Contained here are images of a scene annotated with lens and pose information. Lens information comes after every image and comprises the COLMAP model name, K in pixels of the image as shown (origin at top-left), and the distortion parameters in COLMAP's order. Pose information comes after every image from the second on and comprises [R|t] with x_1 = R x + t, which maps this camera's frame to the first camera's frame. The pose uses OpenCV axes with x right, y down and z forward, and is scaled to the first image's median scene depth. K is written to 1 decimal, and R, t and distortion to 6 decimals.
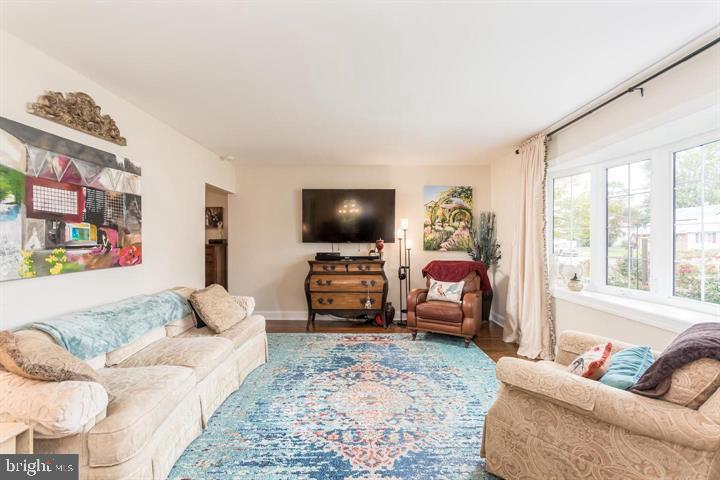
lens RADIAL K [[317.9, 0, 360.0], [0, 317.9, 240.0], [0, 0, 1]] dist [0.000269, 0.000301]
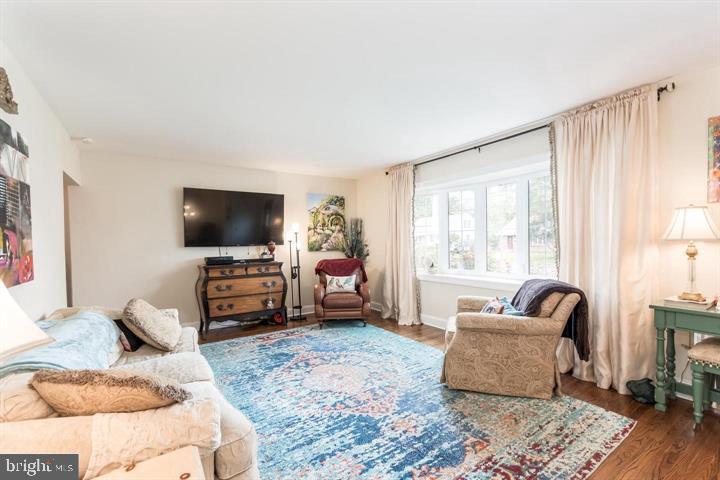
lens RADIAL K [[309.8, 0, 358.0], [0, 309.8, 246.1], [0, 0, 1]] dist [-0.001051, -0.000051]
pose [[0.830444, -0.024372, 0.556569, -0.314259], [0.018148, 0.999696, 0.016698, -0.000090], [-0.556807, -0.003766, 0.830633, 0.000684]]
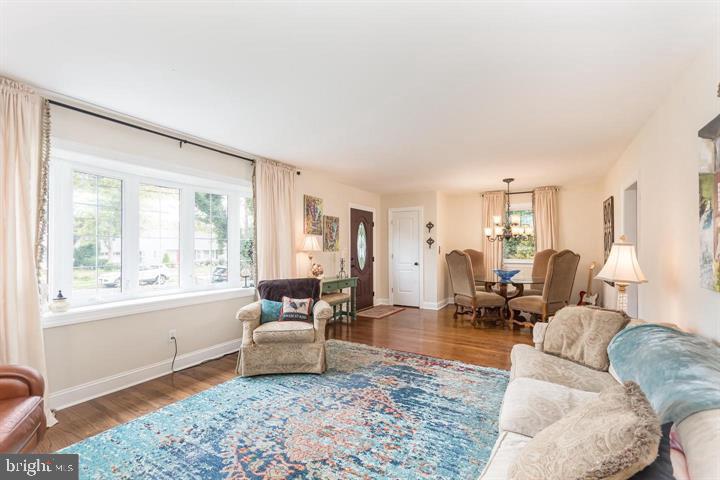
lens RADIAL K [[317.9, 0, 360.0], [0, 317.9, 240.0], [0, 0, 1]] dist [0.000269, 0.000301]
pose [[-0.856032, 0.014030, 0.516732, -0.297505], [0.001011, 0.999675, -0.025469, 0.000638], [-0.516922, -0.021280, -0.855768, 1.005858]]
